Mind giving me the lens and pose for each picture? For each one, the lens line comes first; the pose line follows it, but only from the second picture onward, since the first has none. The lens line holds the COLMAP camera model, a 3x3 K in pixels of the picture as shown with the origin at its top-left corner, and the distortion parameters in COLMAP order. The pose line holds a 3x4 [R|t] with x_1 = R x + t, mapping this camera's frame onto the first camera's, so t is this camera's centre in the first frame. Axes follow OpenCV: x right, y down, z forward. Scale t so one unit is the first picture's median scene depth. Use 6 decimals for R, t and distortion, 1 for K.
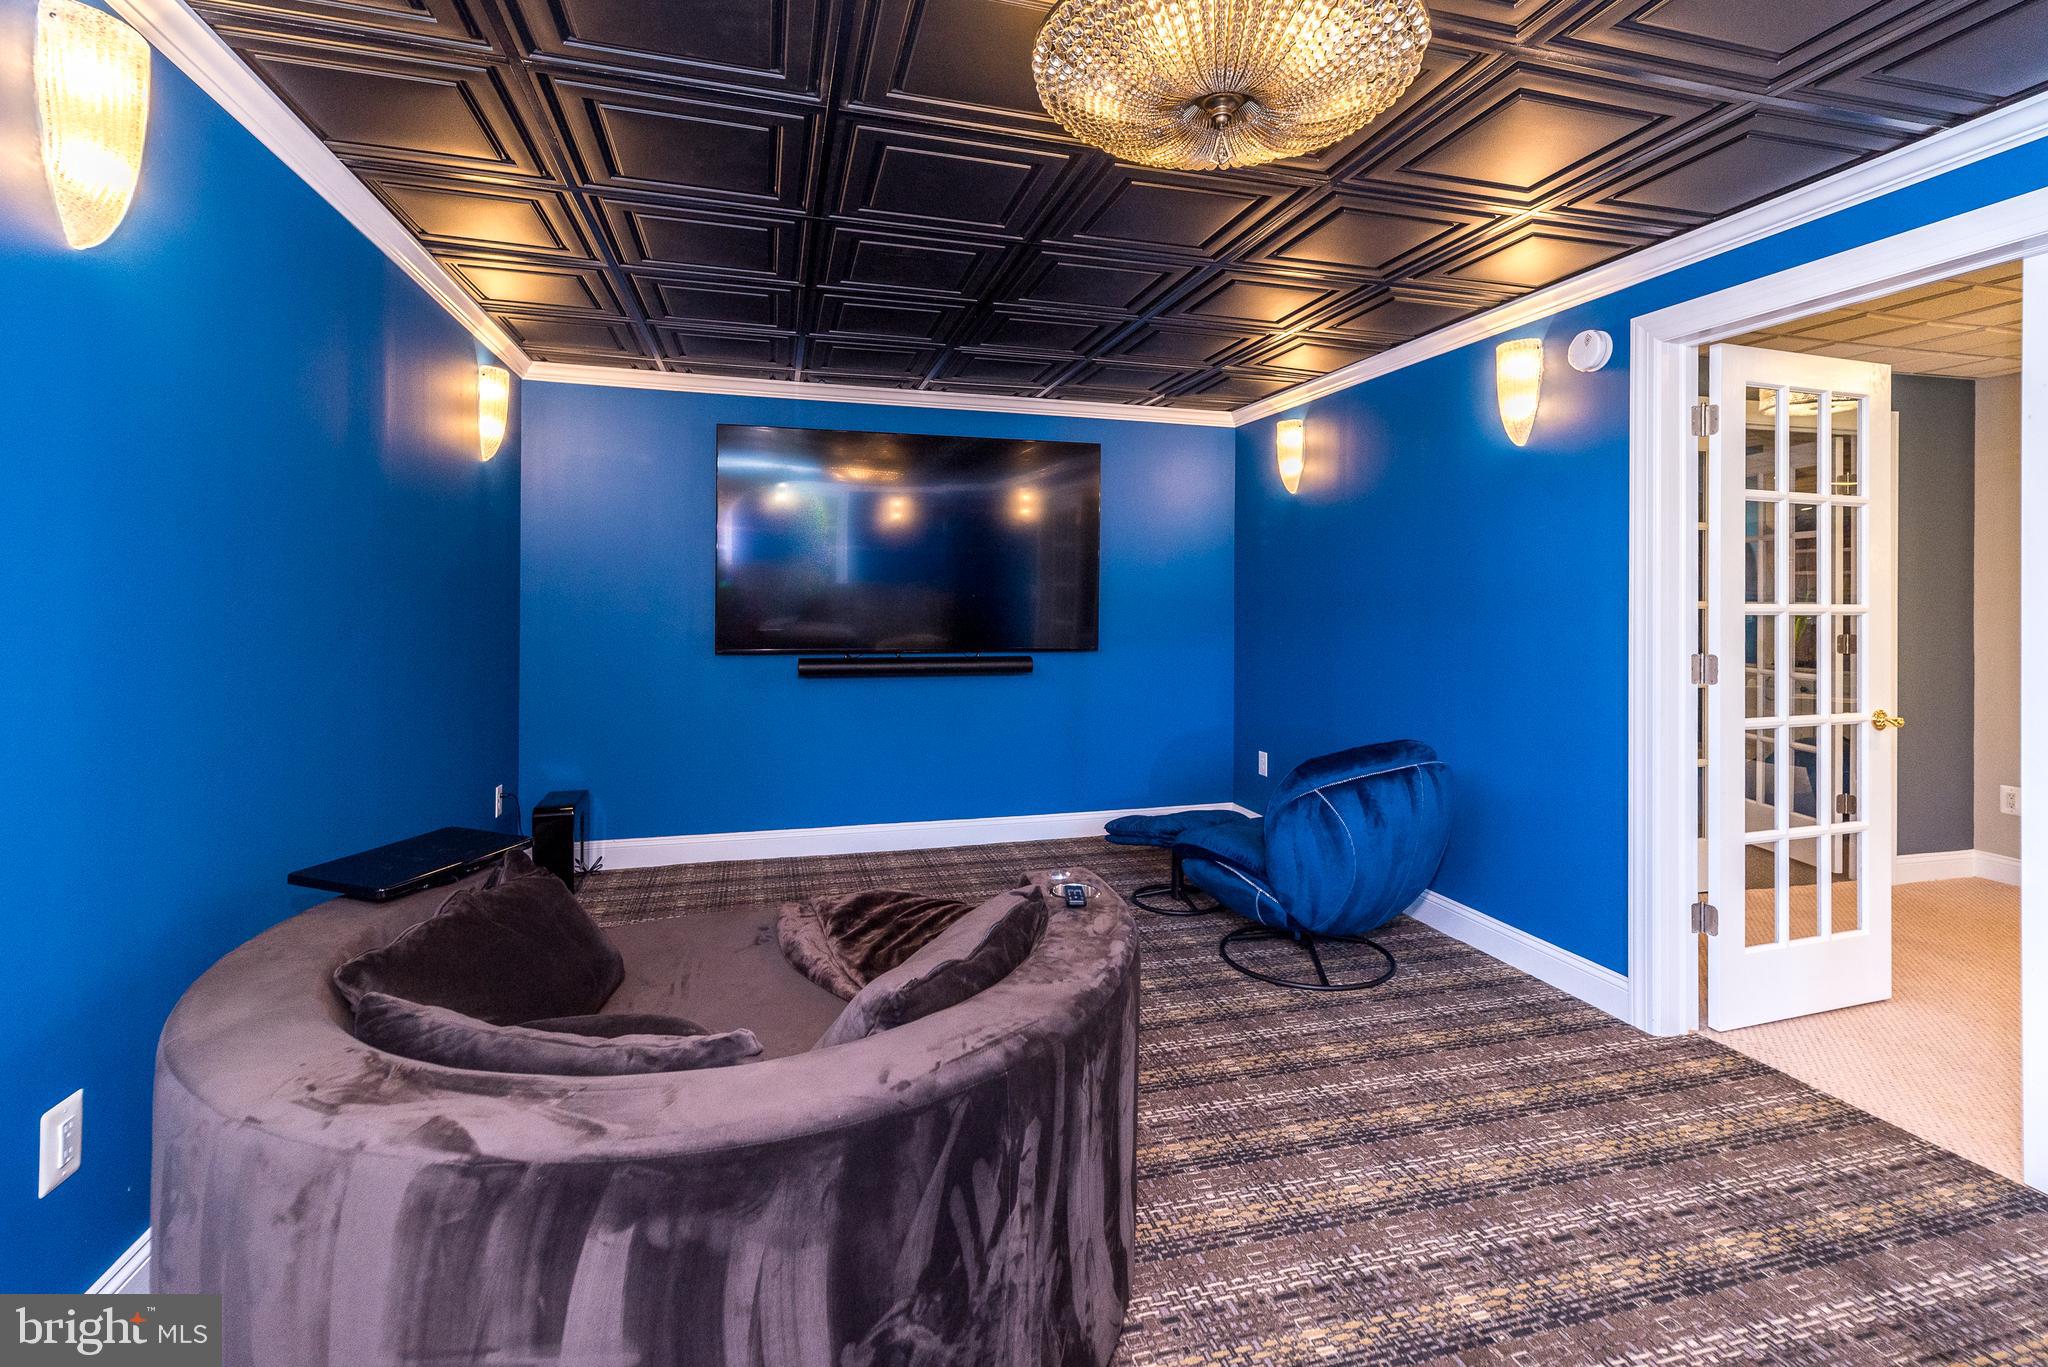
lens RADIAL K [[913.1, 0, 1026.2], [0, 913.1, 688.2], [0, 0, 1]] dist [0.000551, 0.004897]
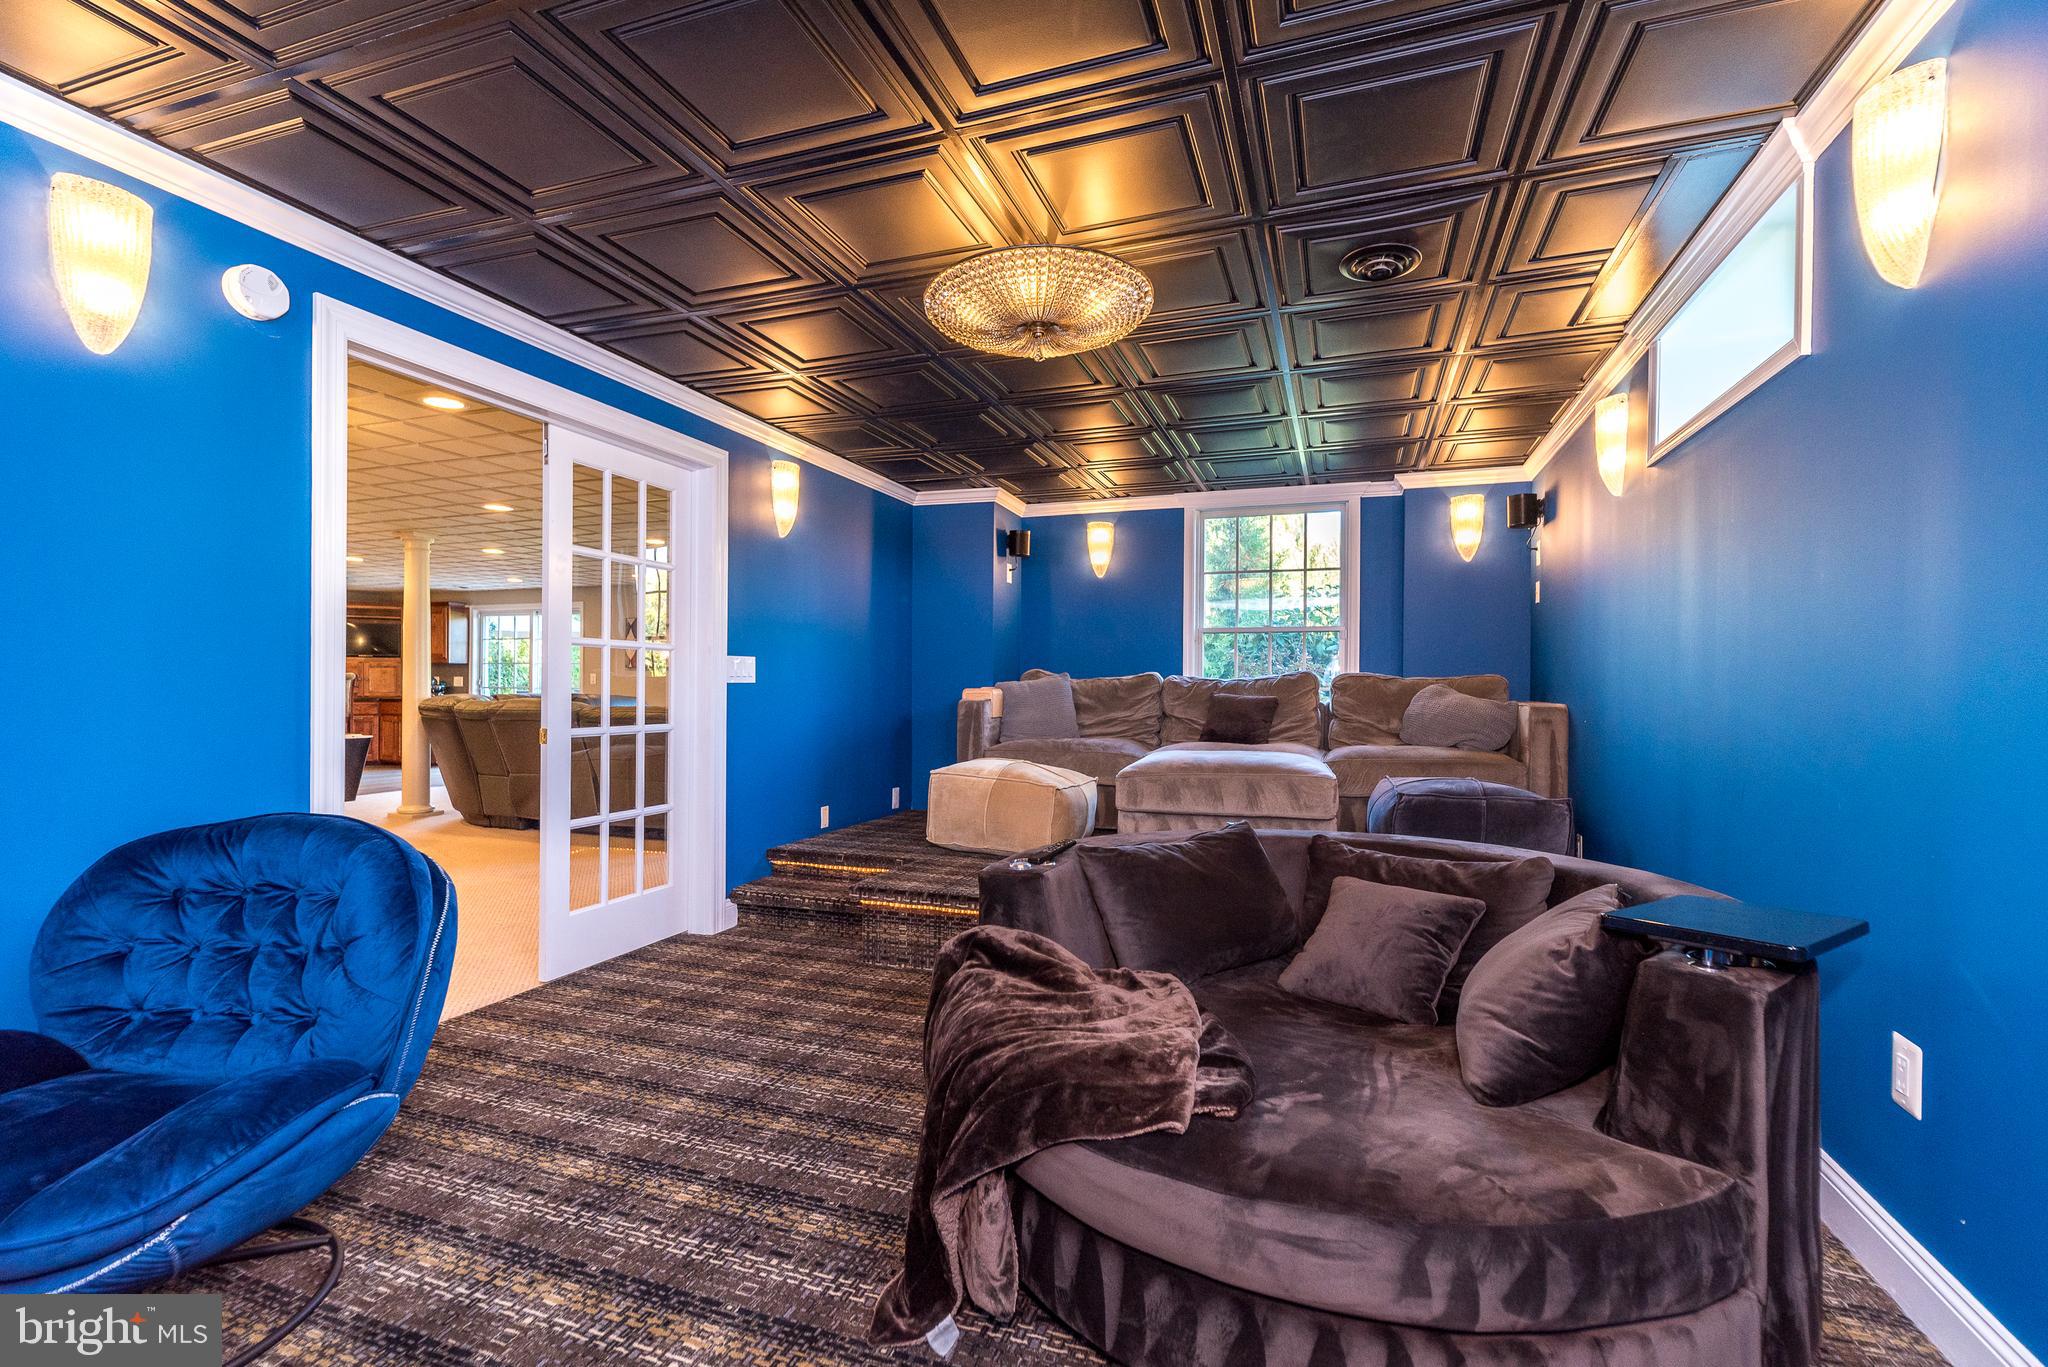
lens RADIAL K [[913.1, 0, 1026.2], [0, 913.1, 688.2], [0, 0, 1]] dist [0.000551, 0.004897]
pose [[-0.812550, 0.001511, 0.582889, -0.505272], [0.057951, 0.995252, 0.078204, -0.053897], [-0.580003, 0.097323, -0.808779, 1.603201]]
